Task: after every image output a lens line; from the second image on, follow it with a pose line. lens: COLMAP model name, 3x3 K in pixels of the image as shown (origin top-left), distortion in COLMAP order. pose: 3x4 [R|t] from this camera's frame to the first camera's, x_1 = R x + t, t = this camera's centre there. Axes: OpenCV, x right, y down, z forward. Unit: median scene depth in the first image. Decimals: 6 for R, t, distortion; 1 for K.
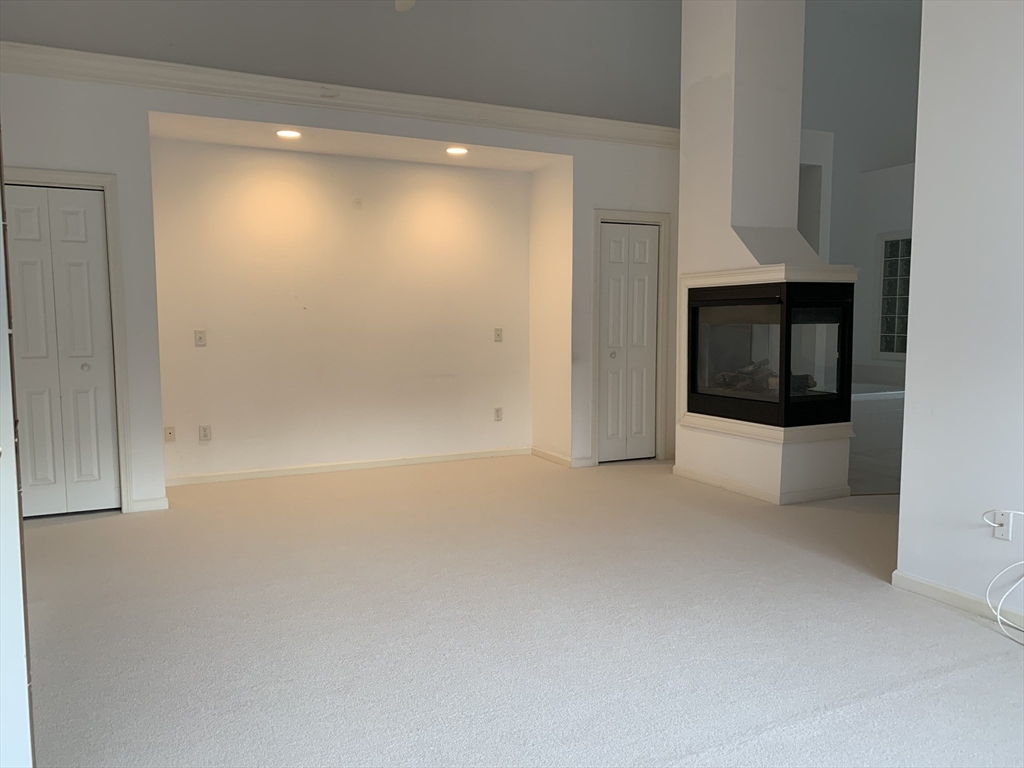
lens RADIAL K [[779.5, 0, 540.9], [0, 779.5, 377.7], [0, 0, 1]] dist [0.010303, -0.000723]
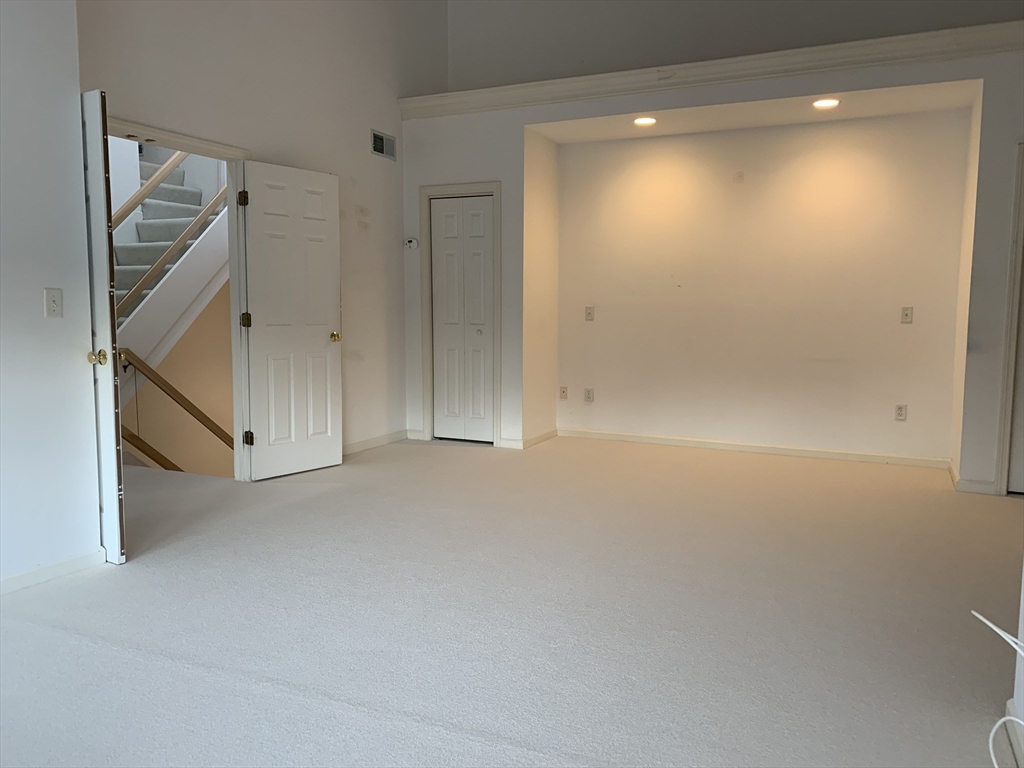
lens RADIAL K [[779.5, 0, 540.9], [0, 779.5, 377.7], [0, 0, 1]] dist [0.010303, -0.000723]
pose [[0.620890, 0.085817, -0.779186, 0.448444], [-0.062264, 0.996248, 0.060109, -0.019413], [0.781421, 0.011194, 0.623904, 0.231624]]
